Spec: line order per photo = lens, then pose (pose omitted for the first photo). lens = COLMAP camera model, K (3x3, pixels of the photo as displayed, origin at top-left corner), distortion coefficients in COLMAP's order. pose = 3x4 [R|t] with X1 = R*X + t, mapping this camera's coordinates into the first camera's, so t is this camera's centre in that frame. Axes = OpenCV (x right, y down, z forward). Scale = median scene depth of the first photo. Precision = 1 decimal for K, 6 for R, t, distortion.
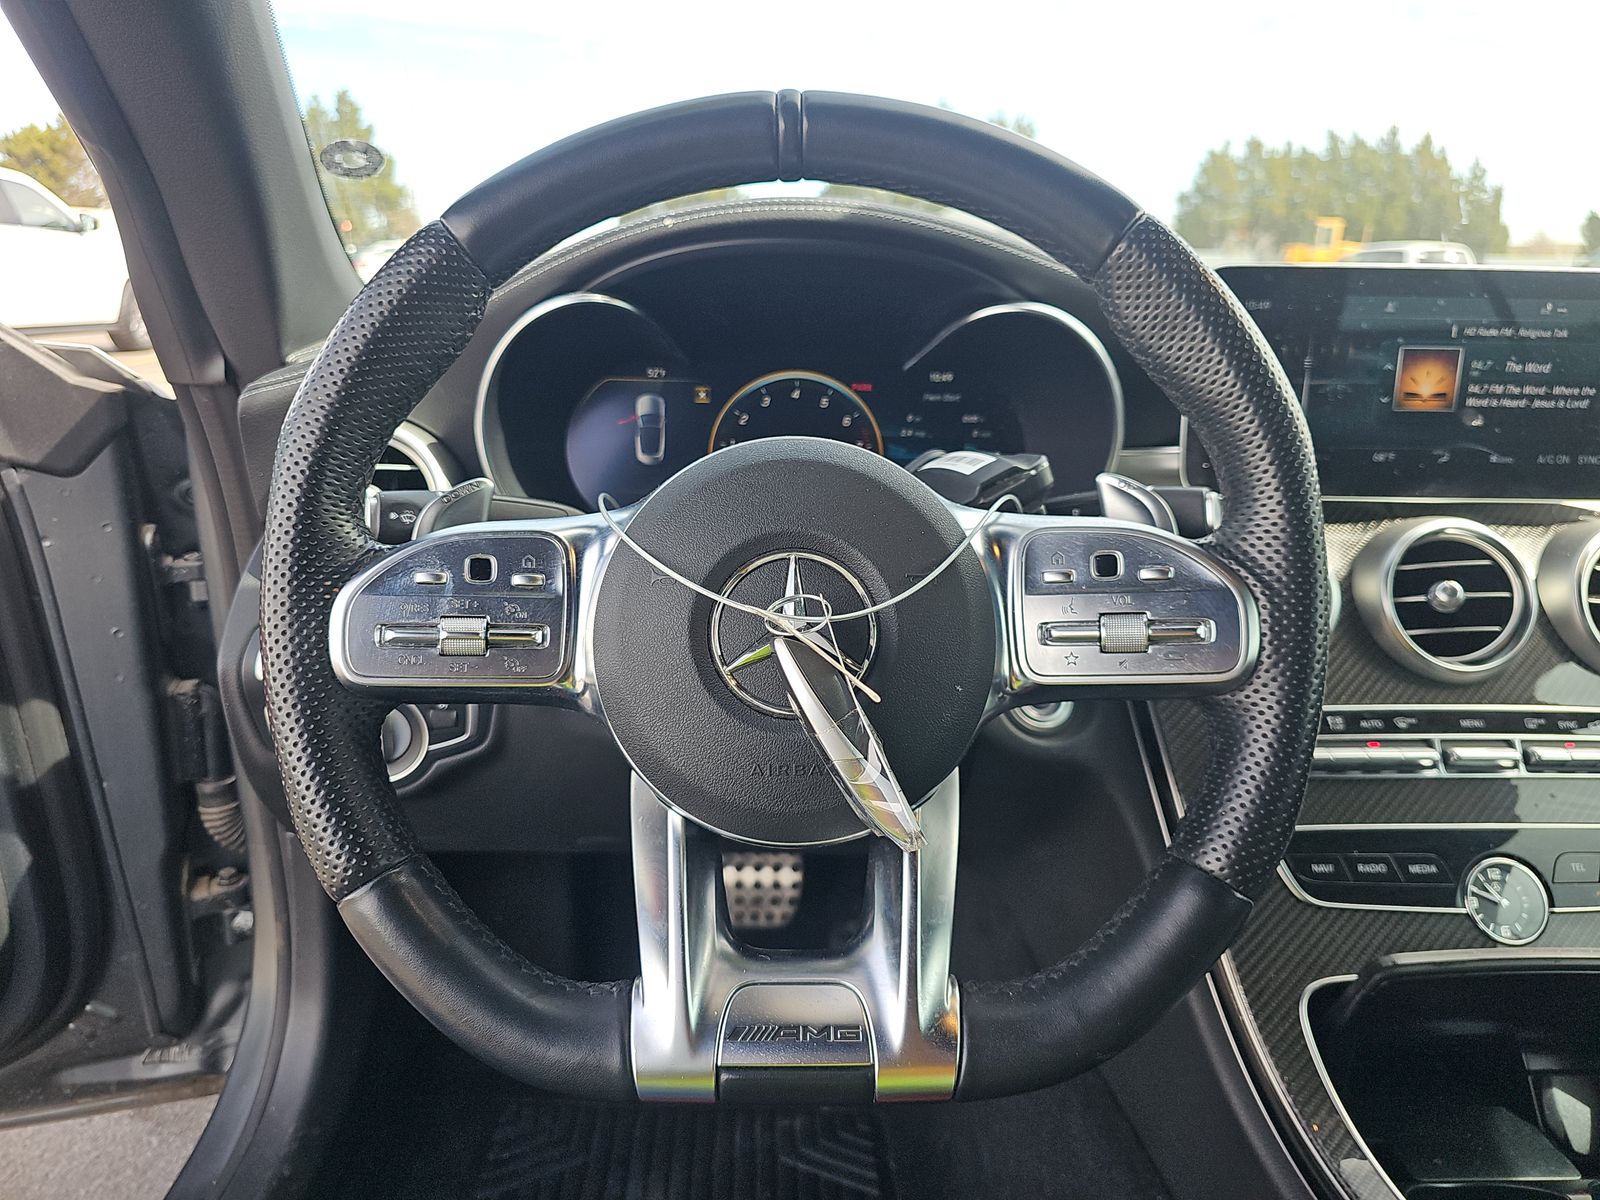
lens RADIAL K [[1082.9, 0, 795.4], [0, 1082.9, 595.2], [0, 0, 1]] dist [0.014316, -0.019076]
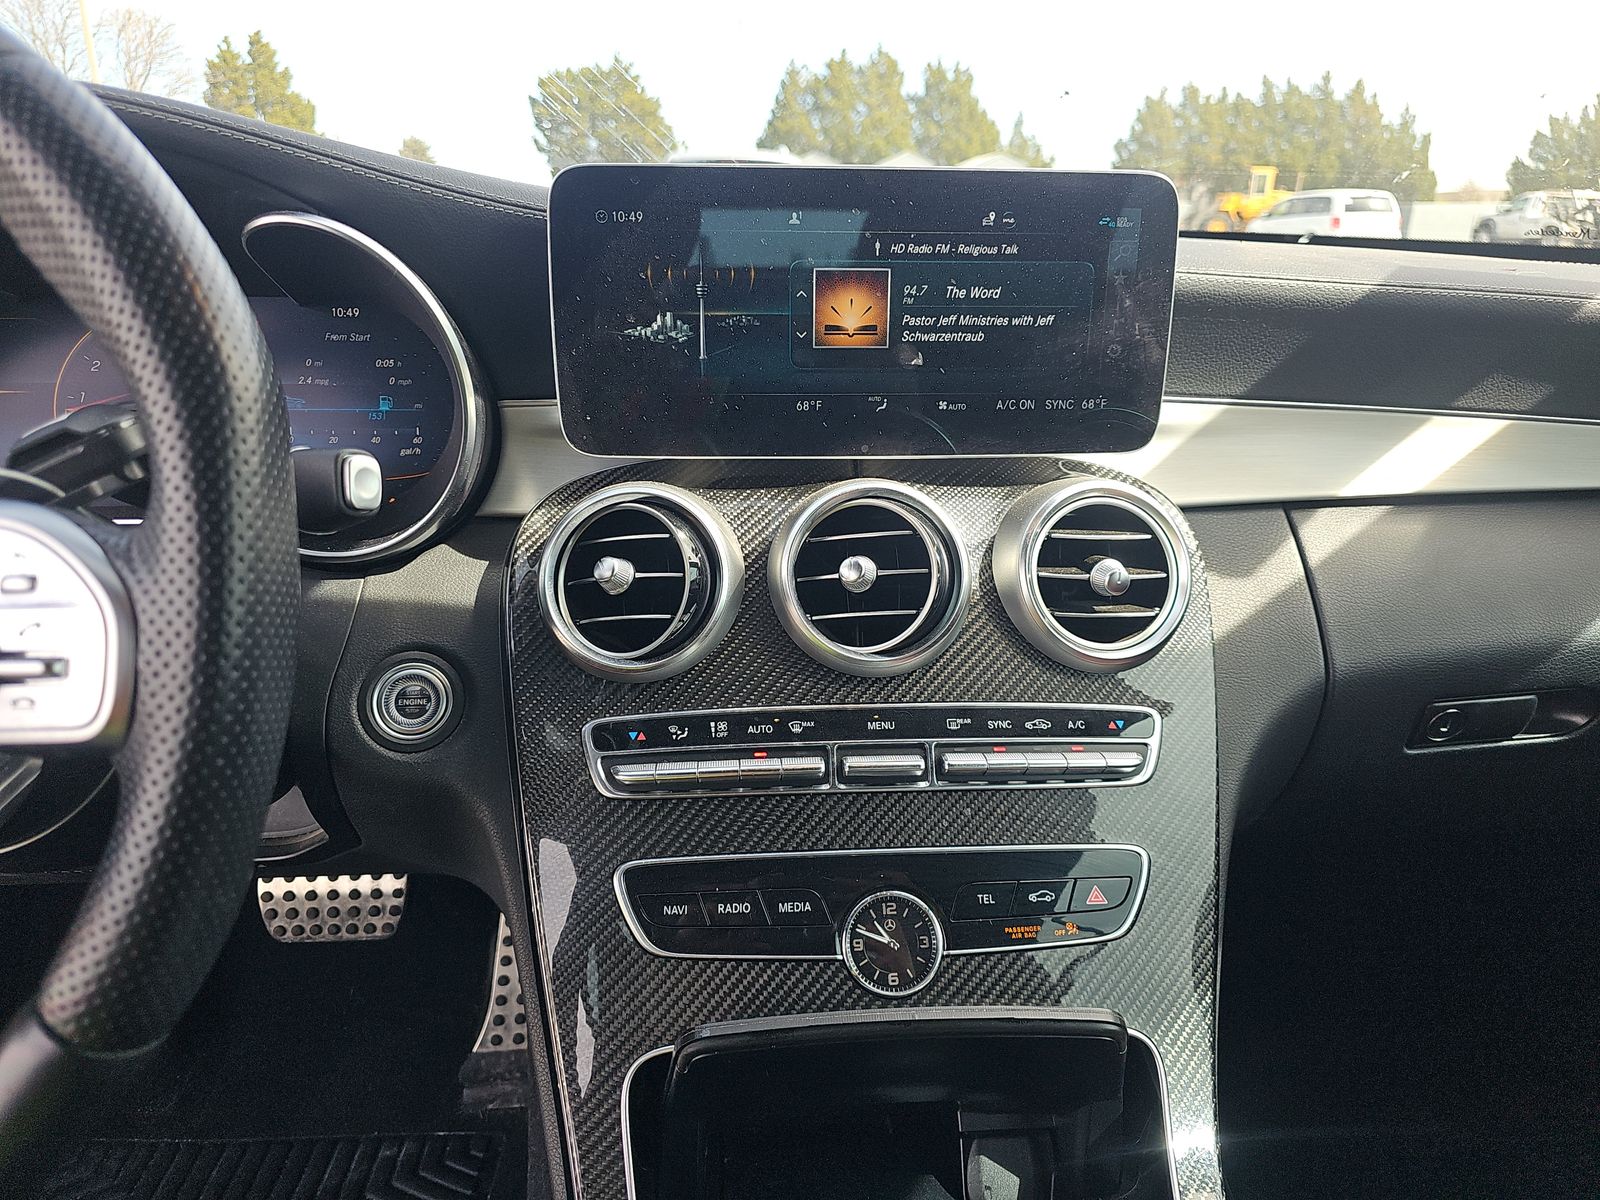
lens RADIAL K [[1082.9, 0, 794.5], [0, 1082.9, 595.4], [0, 0, 1]] dist [0.014316, -0.019076]
pose [[0.998880, -0.019030, 0.043319, 0.436273], [0.017213, 0.998972, 0.041937, -0.014606], [-0.044073, -0.041145, 0.998181, 0.150894]]
